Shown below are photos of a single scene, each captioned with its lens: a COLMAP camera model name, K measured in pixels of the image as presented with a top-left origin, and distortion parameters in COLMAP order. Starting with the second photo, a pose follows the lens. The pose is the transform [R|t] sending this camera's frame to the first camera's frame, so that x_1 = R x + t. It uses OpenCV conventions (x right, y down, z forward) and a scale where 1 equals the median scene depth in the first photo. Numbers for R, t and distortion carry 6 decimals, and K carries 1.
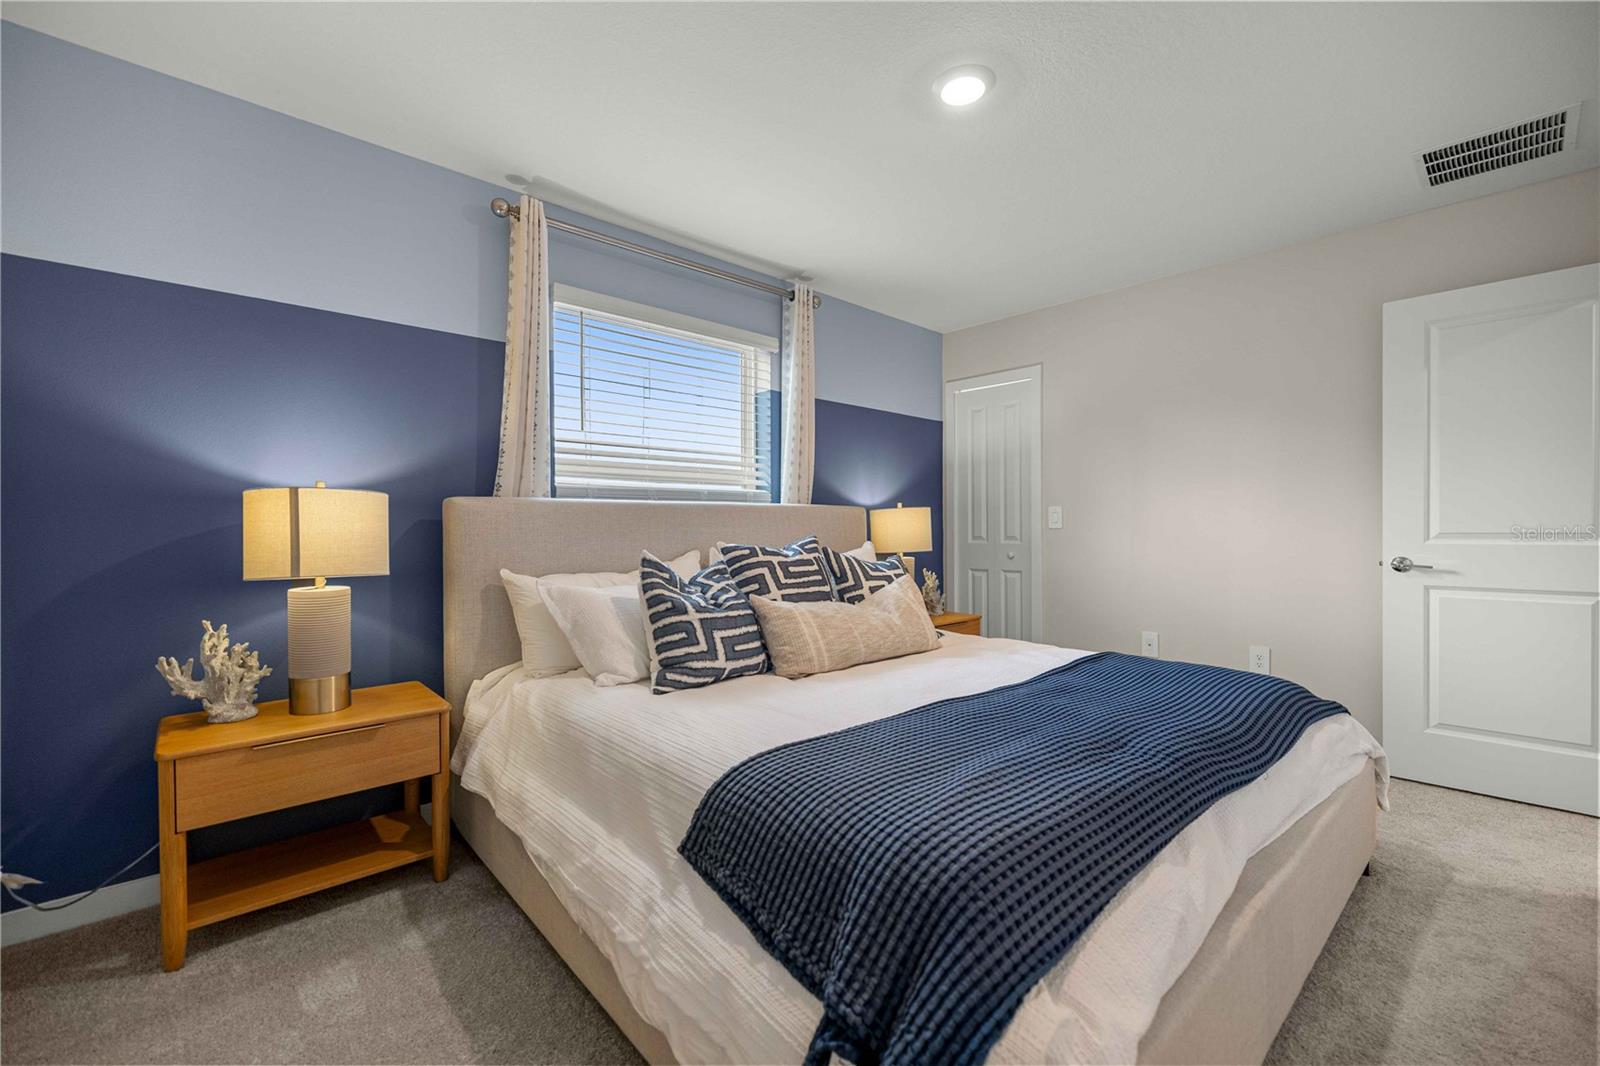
lens RADIAL K [[680.0, 0, 800.2], [0, 680.0, 522.8], [0, 0, 1]] dist [-0.006871, -0.000197]
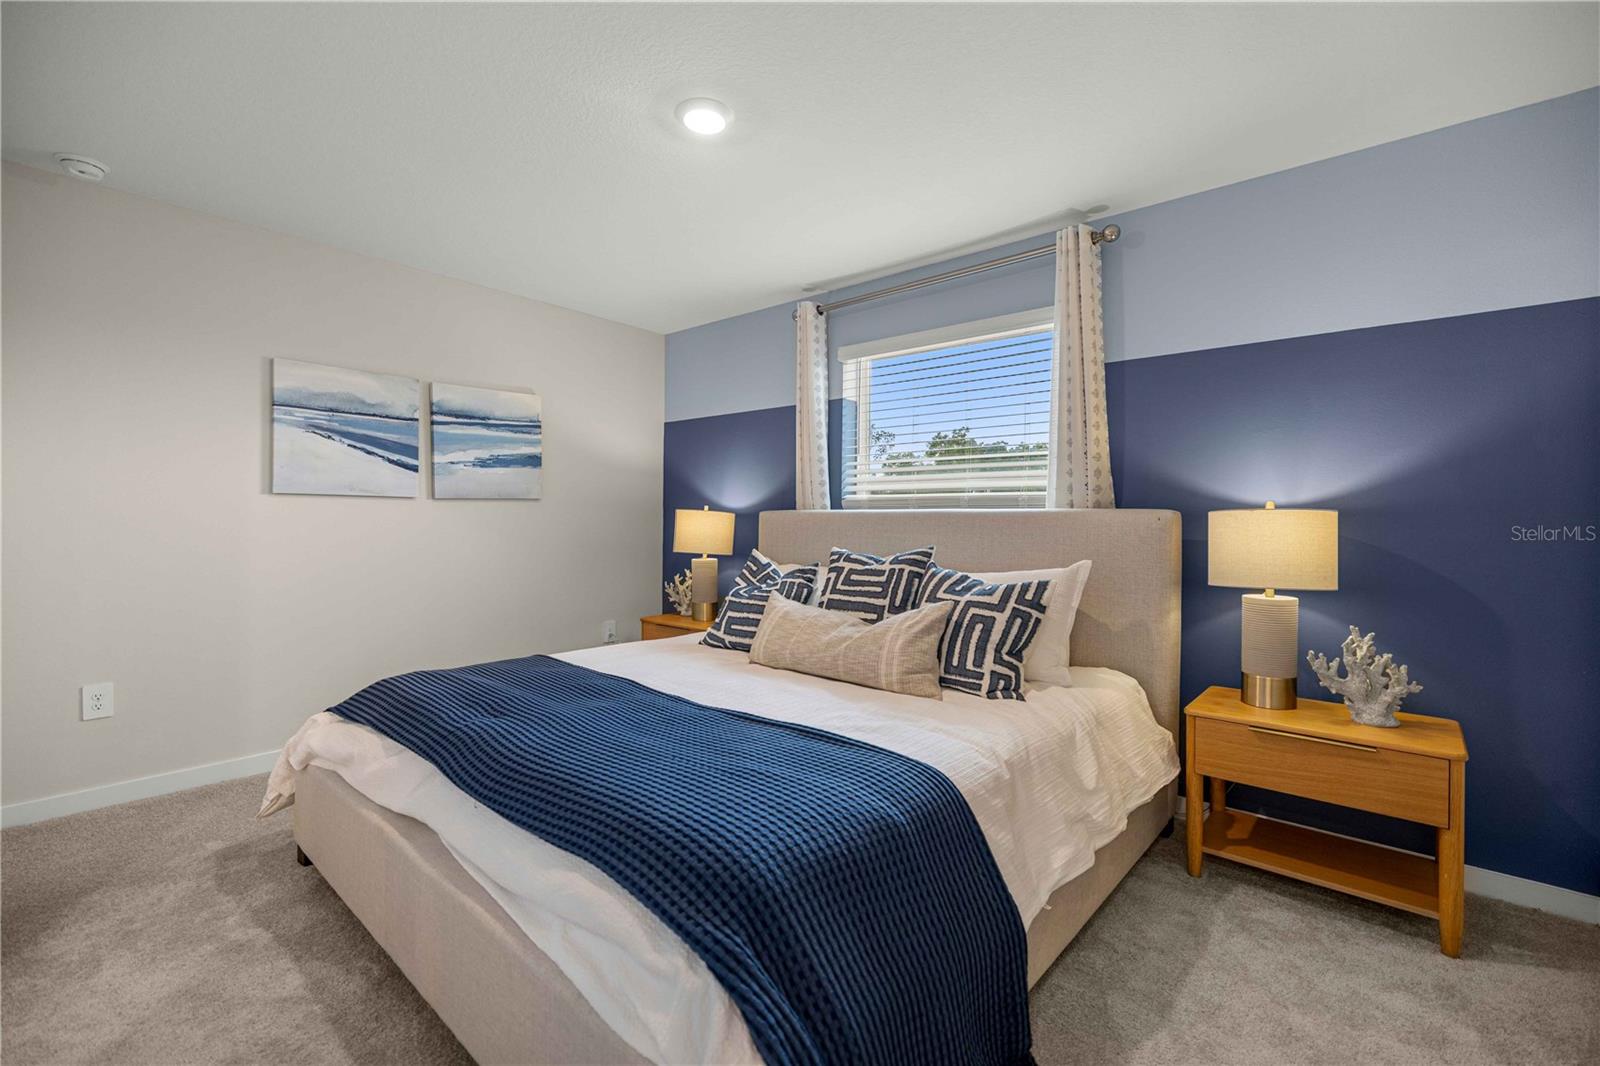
lens RADIAL K [[680.0, 0, 802.3], [0, 680.0, 523.6], [0, 0, 1]] dist [-0.006871, -0.000197]
pose [[0.103856, 0.003396, -0.994587, 1.028421], [-0.012839, 0.999915, 0.002073, -0.012534], [0.994510, 0.012554, 0.103890, 0.852584]]
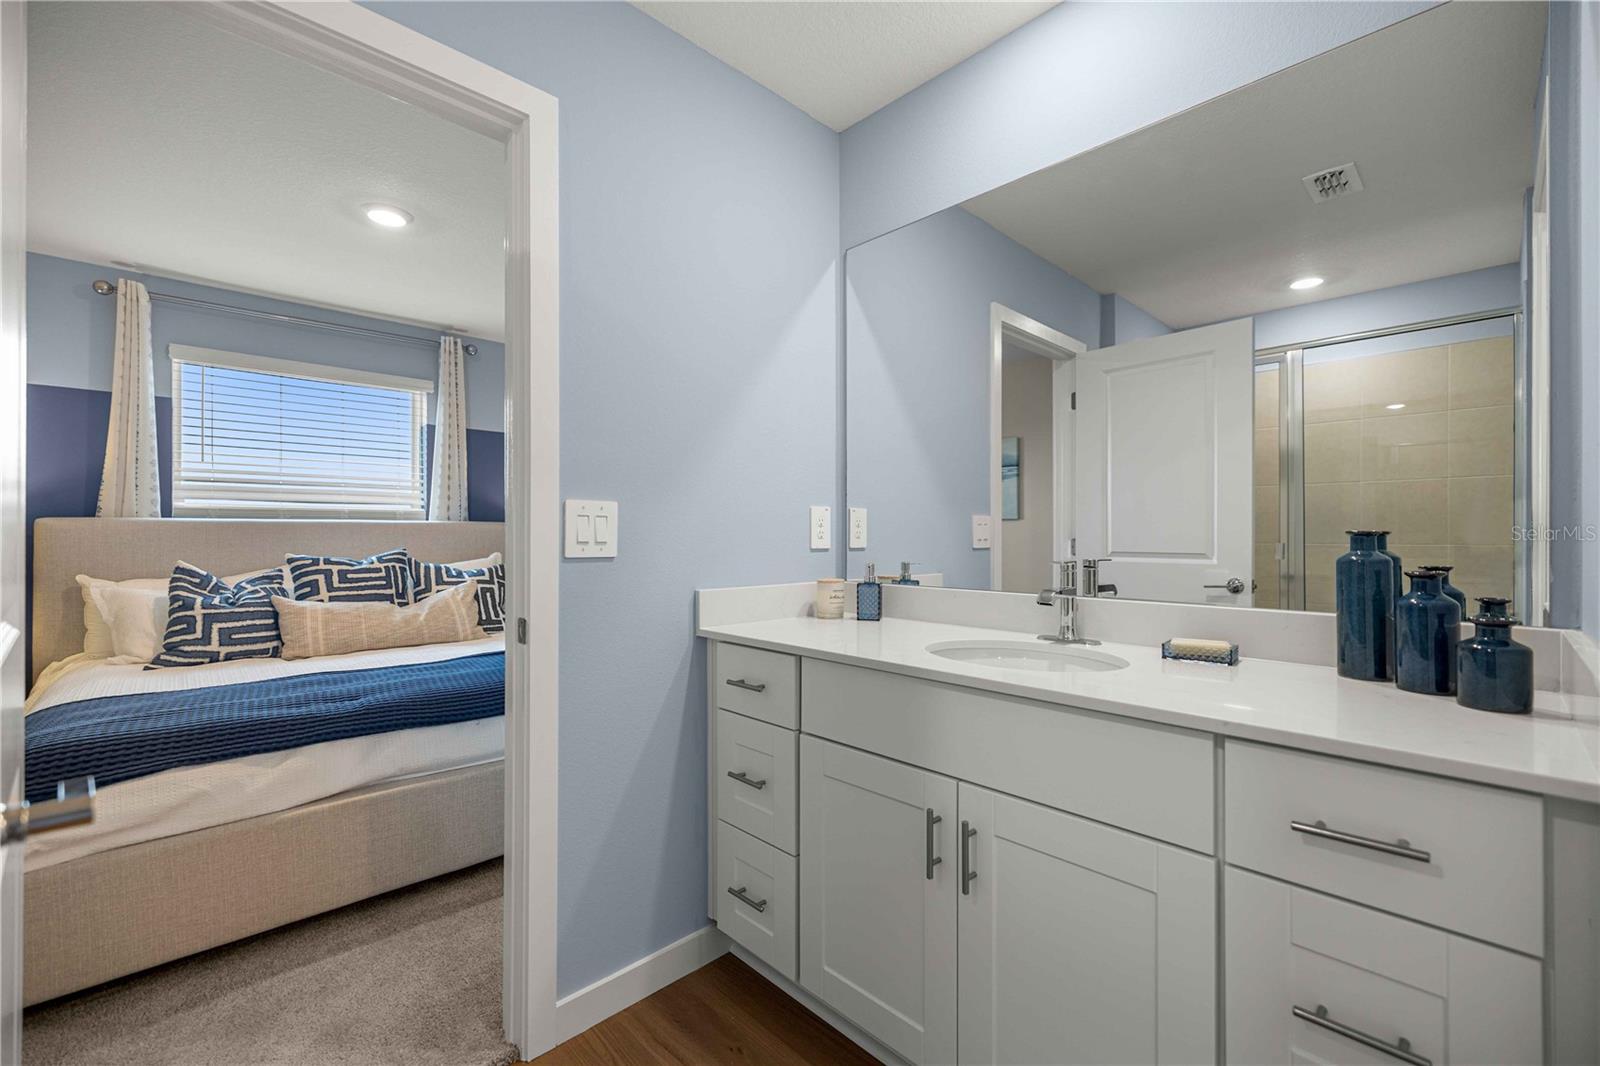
lens RADIAL K [[680.0, 0, 806.3], [0, 680.0, 523.6], [0, 0, 1]] dist [-0.006871, -0.000197]
pose [[0.999716, 0.002150, 0.023725, 0.824518], [-0.001828, 0.999906, -0.013618, -0.012232], [-0.023752, 0.013571, 0.999626, -0.269139]]
